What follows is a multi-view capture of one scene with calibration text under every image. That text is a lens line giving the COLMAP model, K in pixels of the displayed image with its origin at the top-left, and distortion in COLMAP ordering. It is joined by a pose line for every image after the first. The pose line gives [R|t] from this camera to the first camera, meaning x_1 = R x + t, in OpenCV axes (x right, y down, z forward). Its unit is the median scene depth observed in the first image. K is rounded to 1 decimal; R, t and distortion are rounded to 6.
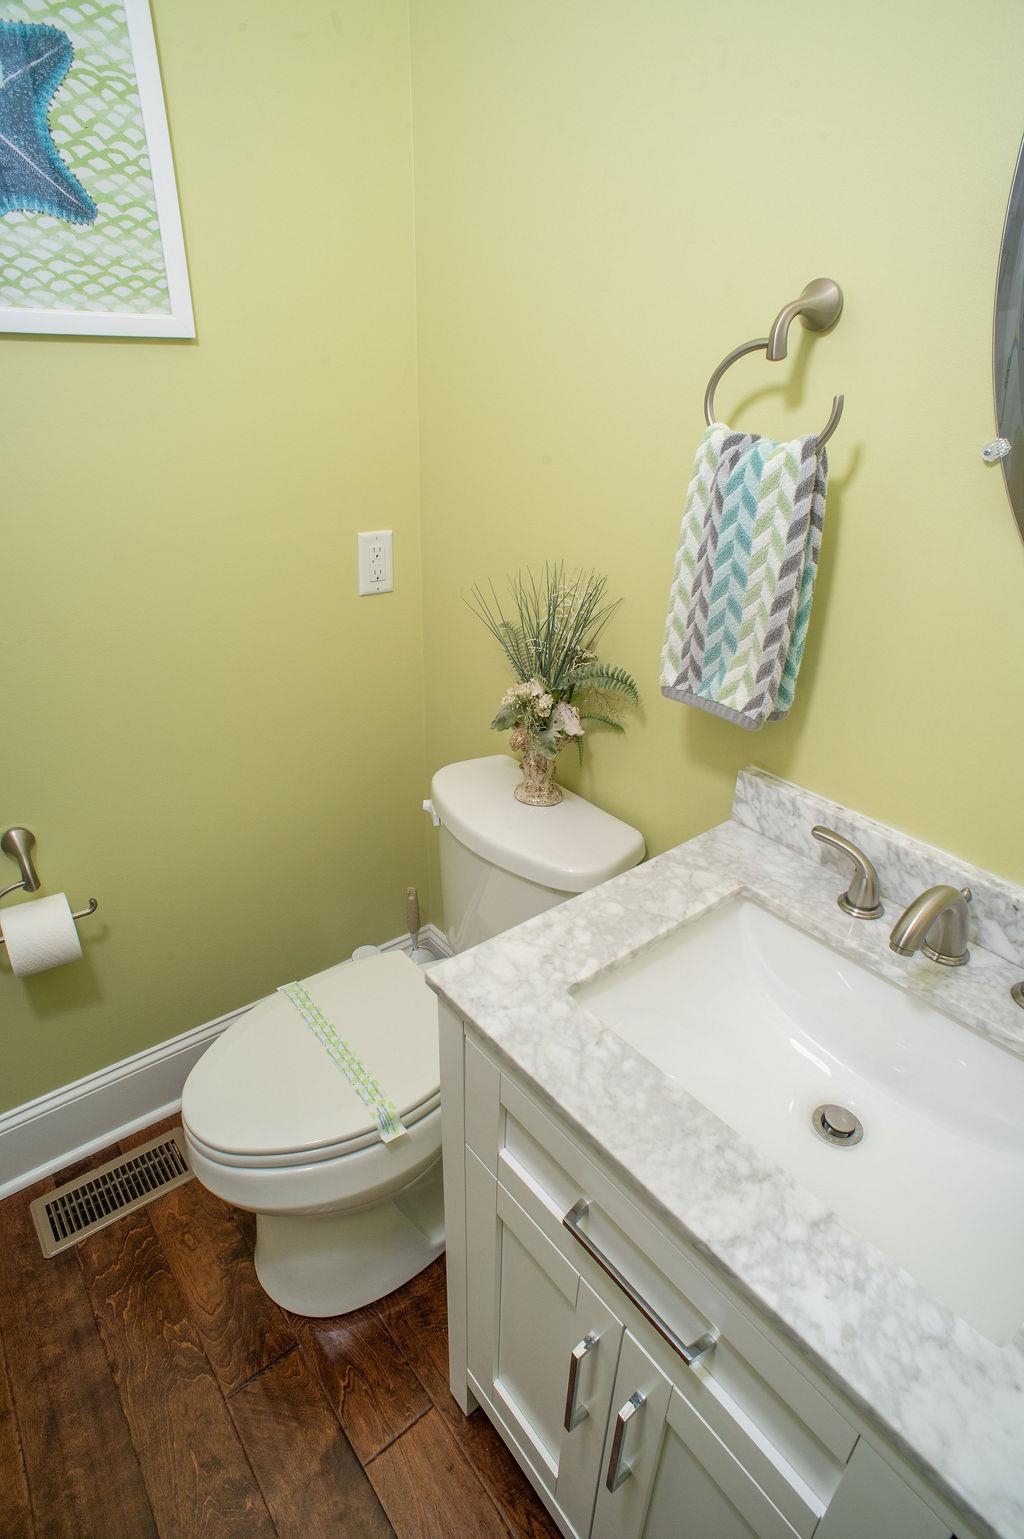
lens RADIAL K [[795.9, 0, 512.0], [0, 795.9, 769.5], [0, 0, 1]] dist [-0.083326, 0.050284]
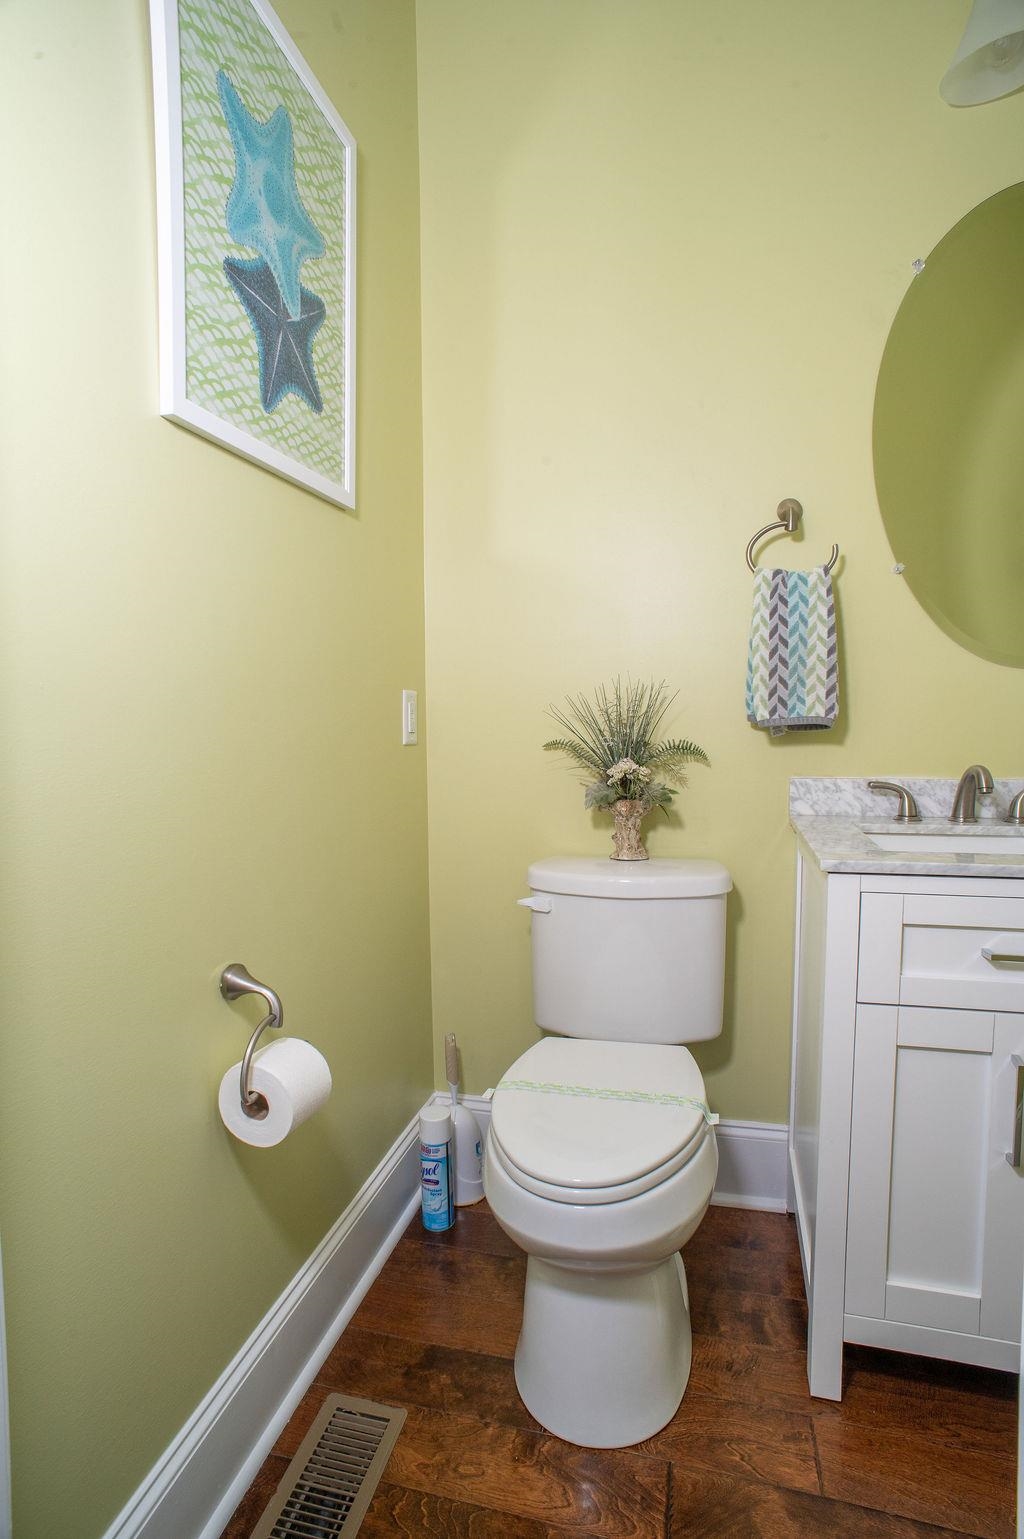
lens RADIAL K [[795.9, 0, 512.0], [0, 795.9, 769.5], [0, 0, 1]] dist [-0.083326, 0.050284]
pose [[0.800752, -0.076055, 0.594147, -1.102502], [0.301775, 0.908050, -0.290476, 0.277717], [-0.517424, 0.411898, 0.750075, 0.124923]]
